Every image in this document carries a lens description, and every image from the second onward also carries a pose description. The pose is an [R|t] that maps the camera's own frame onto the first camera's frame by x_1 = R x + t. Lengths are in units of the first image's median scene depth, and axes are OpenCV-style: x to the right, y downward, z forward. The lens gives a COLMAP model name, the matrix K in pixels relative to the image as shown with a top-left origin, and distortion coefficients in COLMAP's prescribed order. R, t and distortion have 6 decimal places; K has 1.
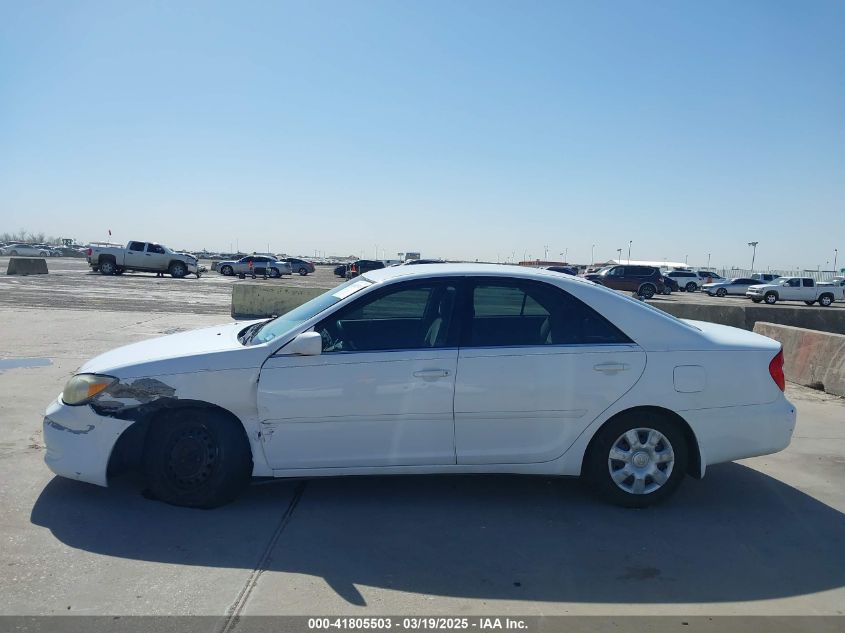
lens RADIAL K [[643.3, 0, 421.8], [0, 643.3, 316.5], [0, 0, 1]] dist [0.006088, 0.002239]
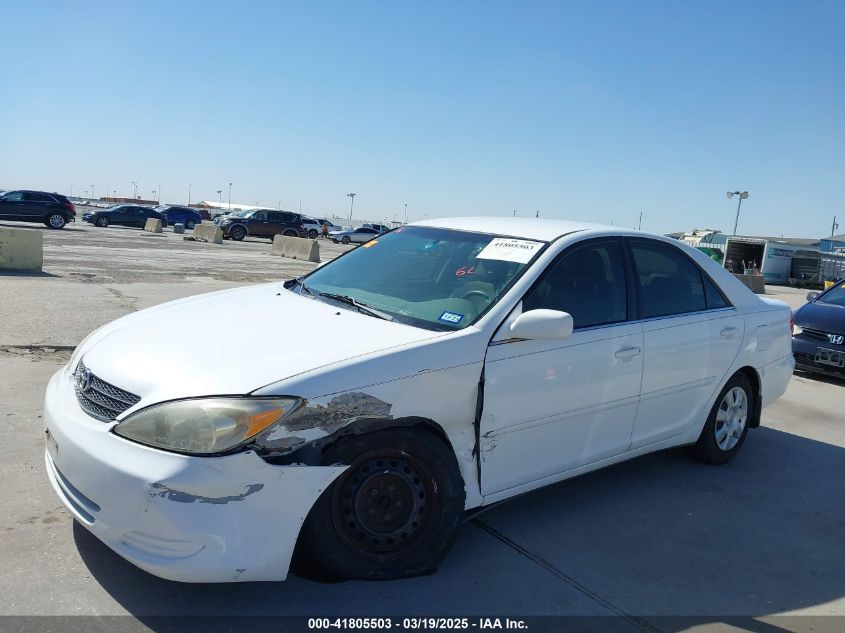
lens RADIAL K [[643.3, 0, 422.1], [0, 643.3, 315.4], [0, 0, 1]] dist [0.006088, 0.002239]
pose [[0.822955, -0.039954, 0.566699, -0.702126], [-0.009019, 0.996479, 0.083353, -0.029978], [-0.568035, -0.073707, 0.819697, 0.452383]]
